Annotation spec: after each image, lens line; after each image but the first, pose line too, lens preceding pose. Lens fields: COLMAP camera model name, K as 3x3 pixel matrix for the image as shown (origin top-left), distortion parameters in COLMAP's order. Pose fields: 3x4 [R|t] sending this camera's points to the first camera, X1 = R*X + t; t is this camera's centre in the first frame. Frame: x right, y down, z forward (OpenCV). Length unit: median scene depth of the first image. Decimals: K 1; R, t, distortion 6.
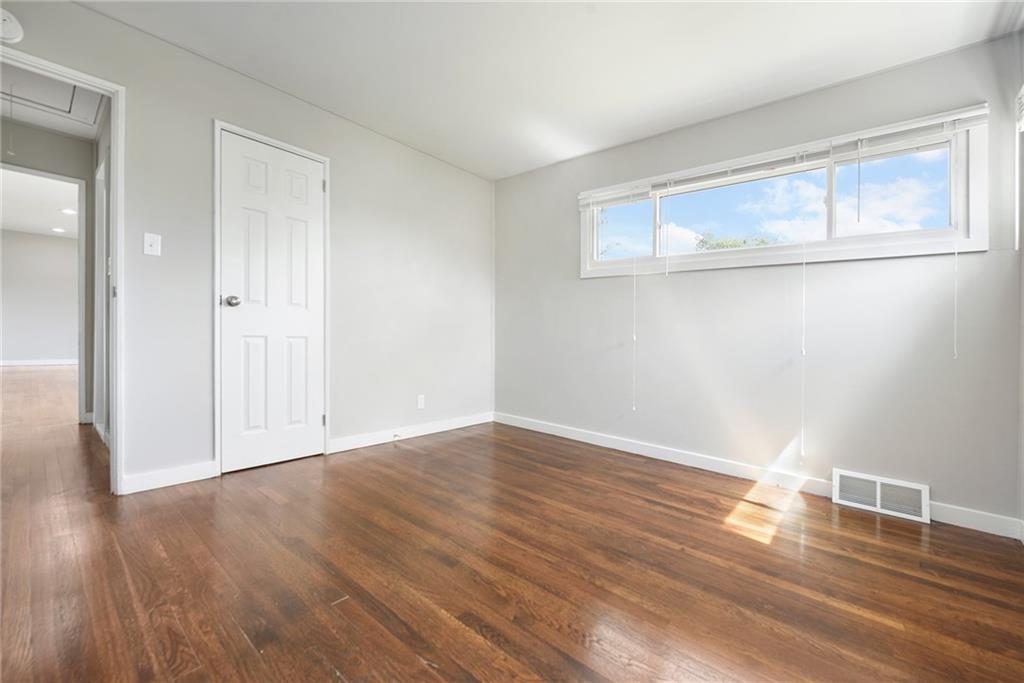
lens RADIAL K [[407.6, 0, 514.2], [0, 407.6, 341.2], [0, 0, 1]] dist [-0.003987, -0.001707]
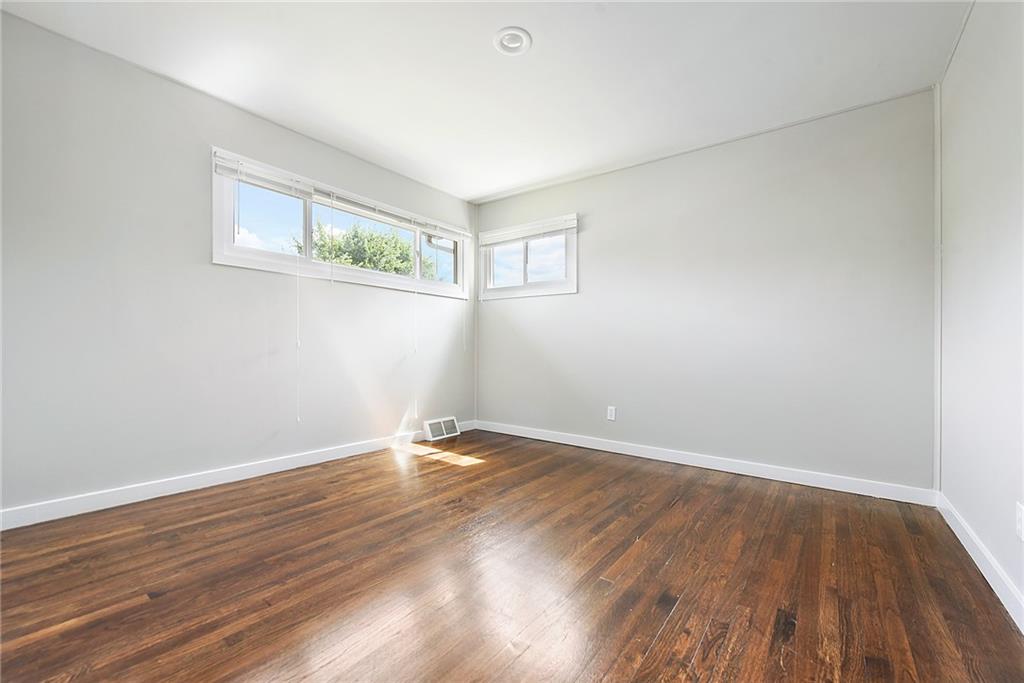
lens RADIAL K [[407.6, 0, 516.4], [0, 407.6, 340.4], [0, 0, 1]] dist [-0.003987, -0.001707]
pose [[-0.038461, -0.021695, 0.999025, -0.816311], [0.003872, 0.999754, 0.021860, -0.043147], [-0.999253, 0.004709, -0.038367, 0.672710]]
